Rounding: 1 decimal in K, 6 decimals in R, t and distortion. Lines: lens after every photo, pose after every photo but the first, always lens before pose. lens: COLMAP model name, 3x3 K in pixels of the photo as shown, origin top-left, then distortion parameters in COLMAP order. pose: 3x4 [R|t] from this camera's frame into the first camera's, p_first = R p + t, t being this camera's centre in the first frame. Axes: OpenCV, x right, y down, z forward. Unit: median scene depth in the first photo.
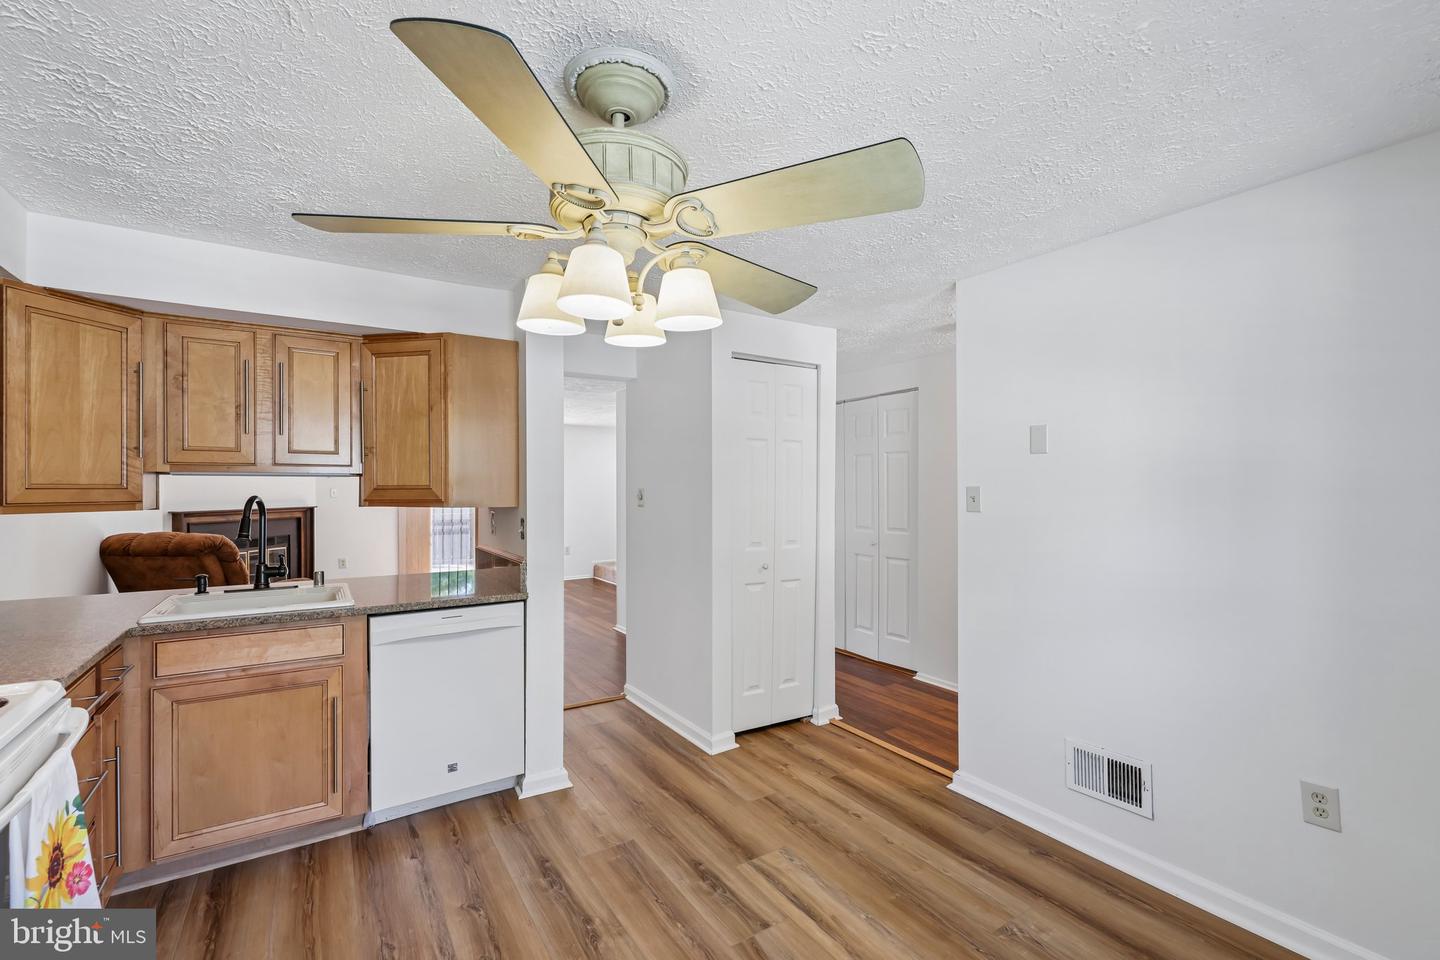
lens RADIAL K [[614.1, 0, 712.0], [0, 614.1, 484.5], [0, 0, 1]] dist [-0.002270, 0.000624]
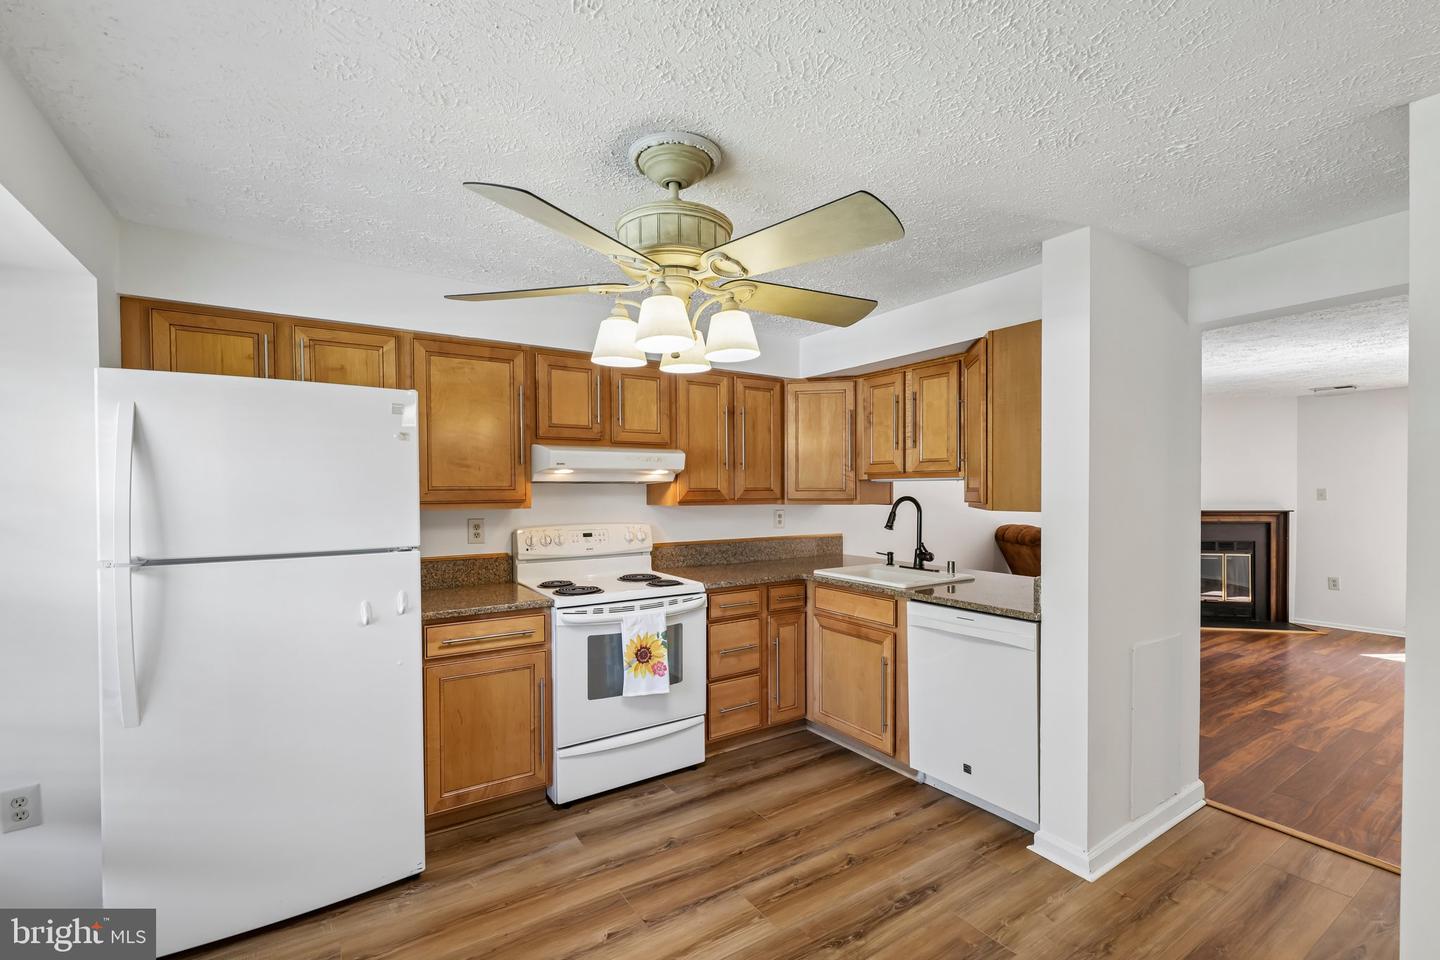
lens RADIAL K [[619.5, 0, 710.9], [0, 619.5, 496.7], [0, 0, 1]] dist [-0.002099, 0.000120]
pose [[-0.002585, 0.009157, -0.999955, 0.548164], [0.009761, 0.999911, 0.009132, 0.003045], [0.999949, -0.009737, -0.002674, 0.549773]]
